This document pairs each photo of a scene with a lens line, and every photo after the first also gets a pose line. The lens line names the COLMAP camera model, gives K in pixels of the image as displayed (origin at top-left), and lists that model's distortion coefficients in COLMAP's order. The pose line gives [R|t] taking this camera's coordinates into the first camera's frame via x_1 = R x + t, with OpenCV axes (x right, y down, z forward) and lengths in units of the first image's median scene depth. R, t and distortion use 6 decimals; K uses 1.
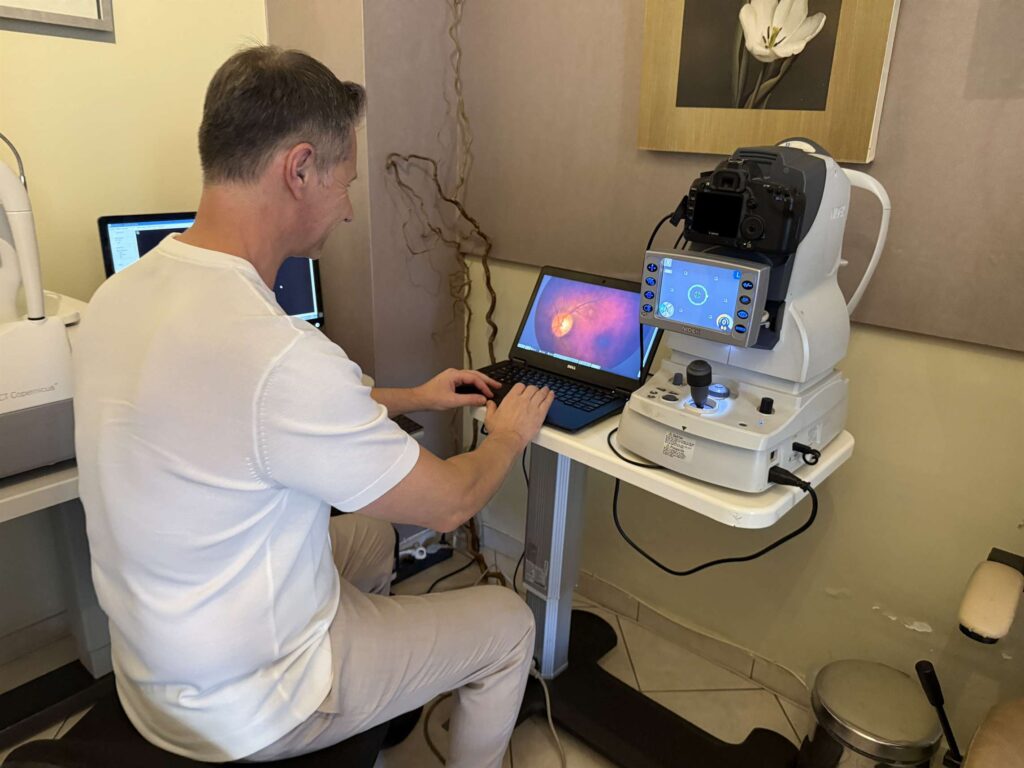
lens RADIAL K [[722.1, 0, 514.9], [0, 722.1, 381.7], [0, 0, 1]] dist [0.051841, -0.074213]
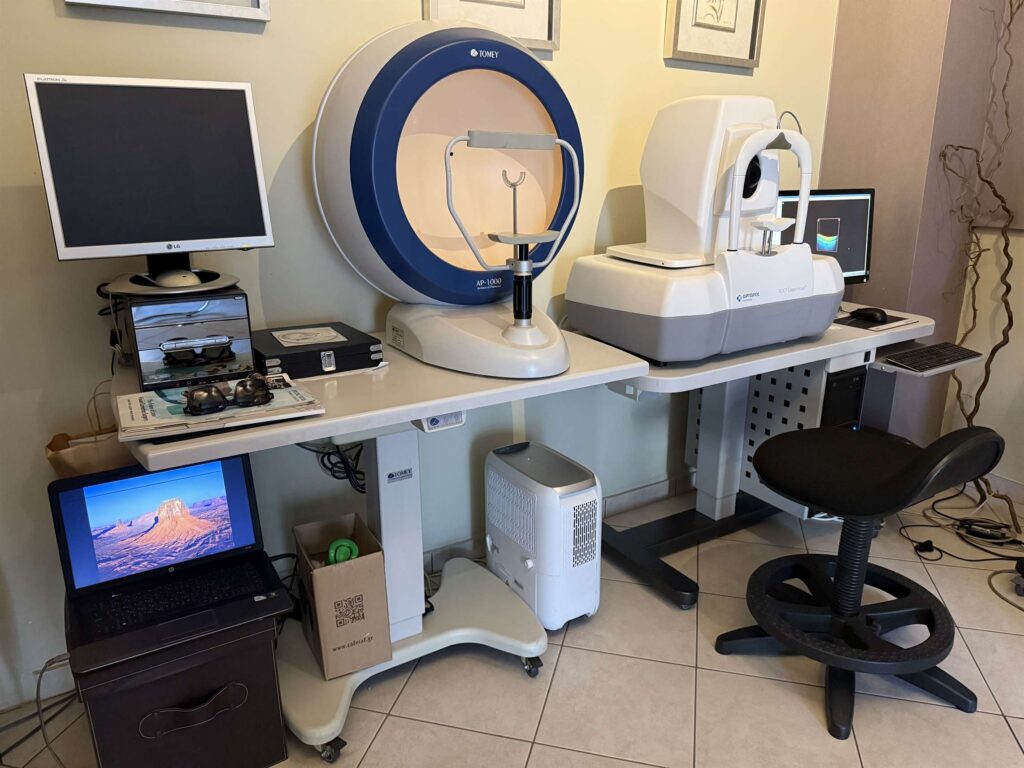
lens RADIAL K [[722.1, 0, 507.9], [0, 722.1, 391.5], [0, 0, 1]] dist [0.051841, -0.074213]
pose [[0.949714, 0.048026, -0.309413, -0.633341], [-0.060280, 0.997726, -0.030160, 0.267558], [0.307261, 0.047295, 0.950449, -0.568443]]
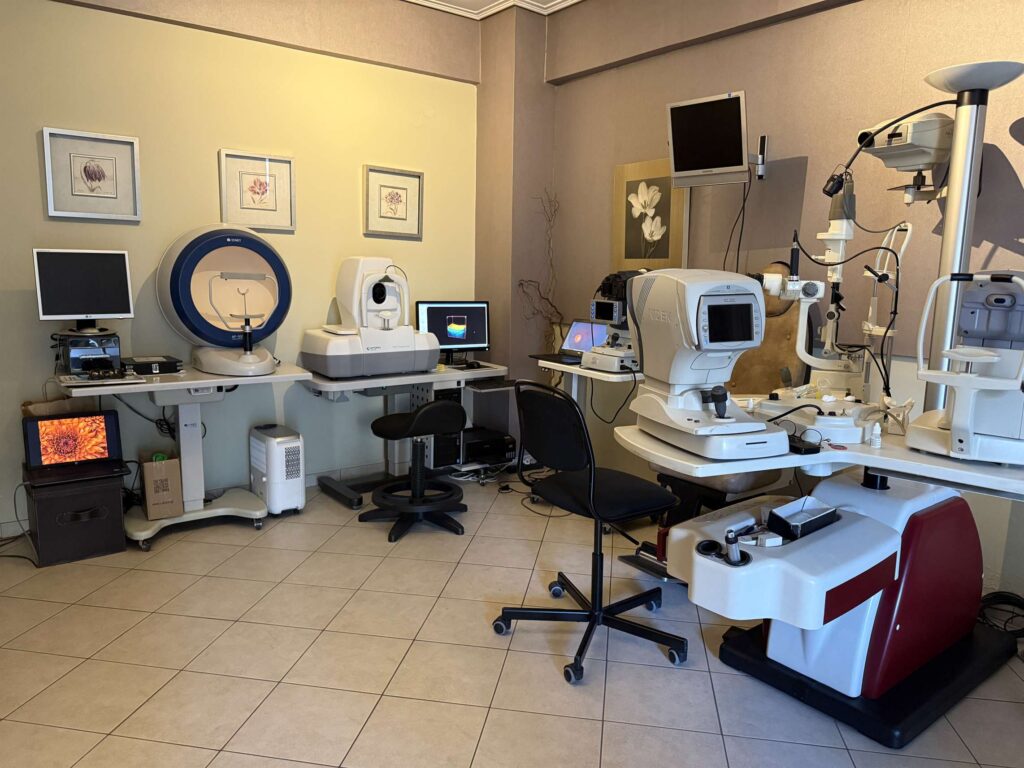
lens RADIAL K [[722.1, 0, 508.4], [0, 722.1, 388.6], [0, 0, 1]] dist [0.051841, -0.074213]
pose [[0.973107, 0.014159, -0.229916, 0.463550], [-0.056337, 0.982427, -0.177941, 0.632307], [0.223357, 0.186108, 0.956805, -1.661529]]
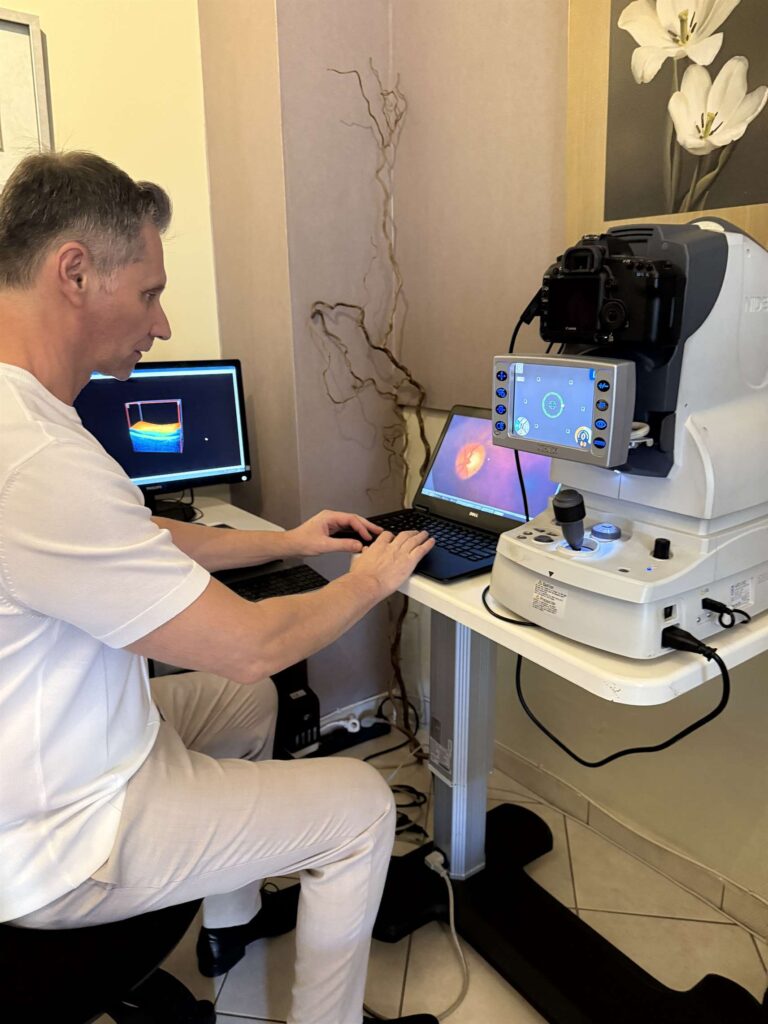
lens RADIAL K [[722.1, 0, 377.7], [0, 722.1, 510.0], [0, 0, 1]] dist [0.051841, -0.074213]
pose [[0.973065, 0.005915, -0.230454, 0.177559], [-0.023415, 0.997037, -0.073279, 0.043509], [0.229338, 0.076702, 0.970320, 0.126482]]
